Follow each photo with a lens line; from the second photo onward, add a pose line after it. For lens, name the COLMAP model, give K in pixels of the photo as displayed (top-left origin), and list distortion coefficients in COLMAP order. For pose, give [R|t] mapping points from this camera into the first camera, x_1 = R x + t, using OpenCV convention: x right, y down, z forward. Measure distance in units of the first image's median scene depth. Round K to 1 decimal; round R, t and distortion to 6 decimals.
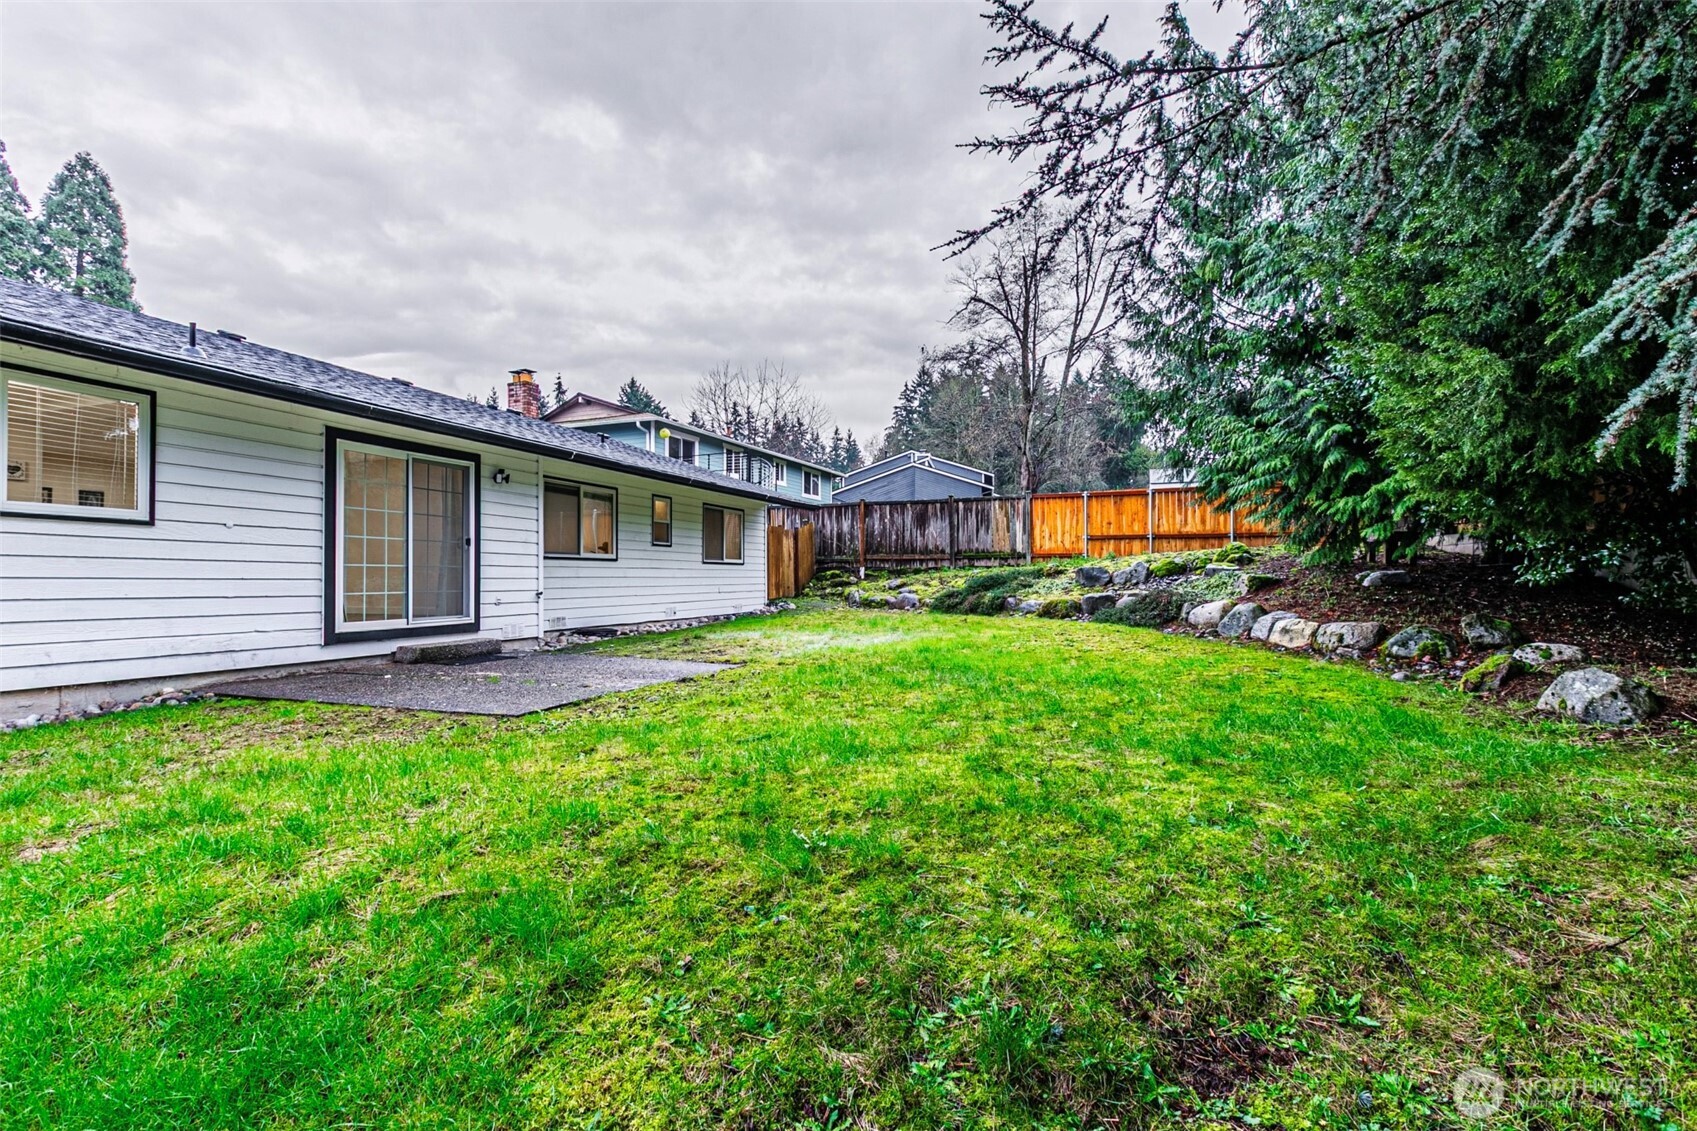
lens RADIAL K [[759.9, 0, 848.5], [0, 759.9, 565.5], [0, 0, 1]] dist [-0.000027, 0.000001]
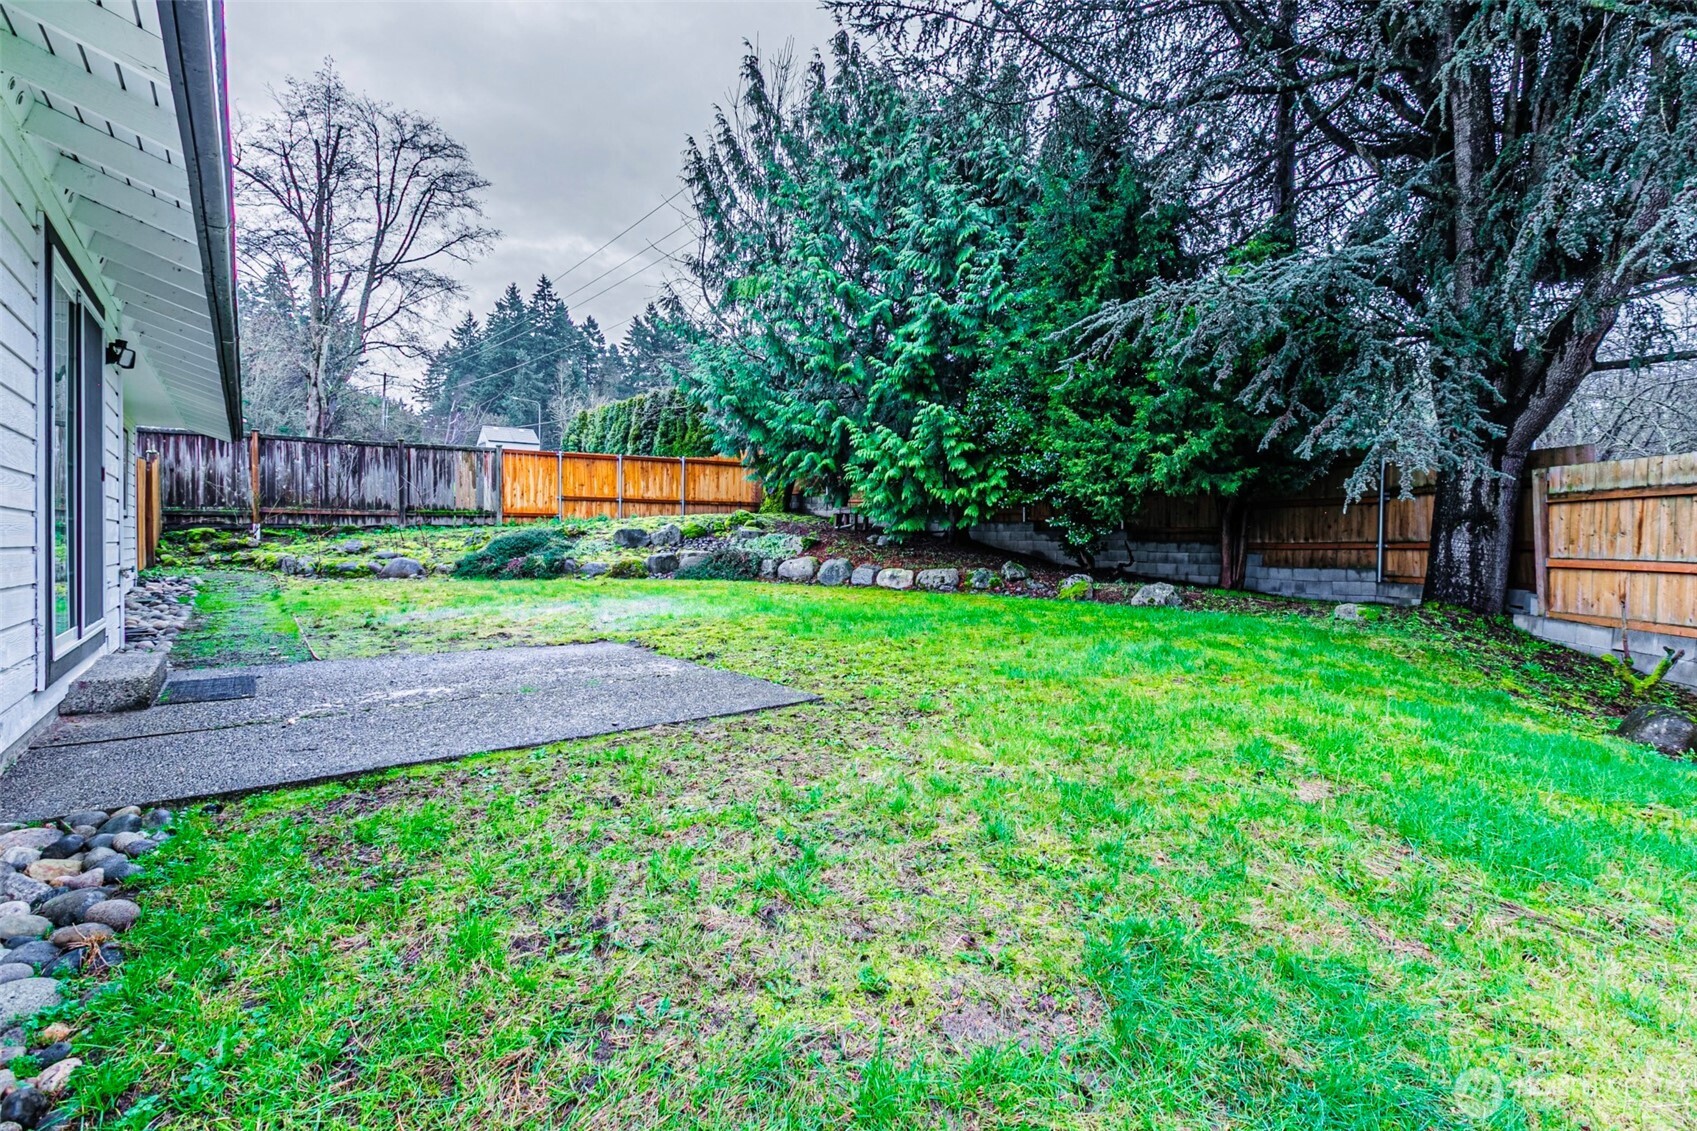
lens RADIAL K [[774.5, 0, 848.5], [0, 774.5, 538.2], [0, 0, 1]] dist [0.000053, 0.000024]
pose [[0.521888, -0.000939, 0.853014, -0.333499], [-0.015848, 0.999816, 0.010797, -0.001134], [-0.852867, -0.019153, 0.521777, 0.140394]]
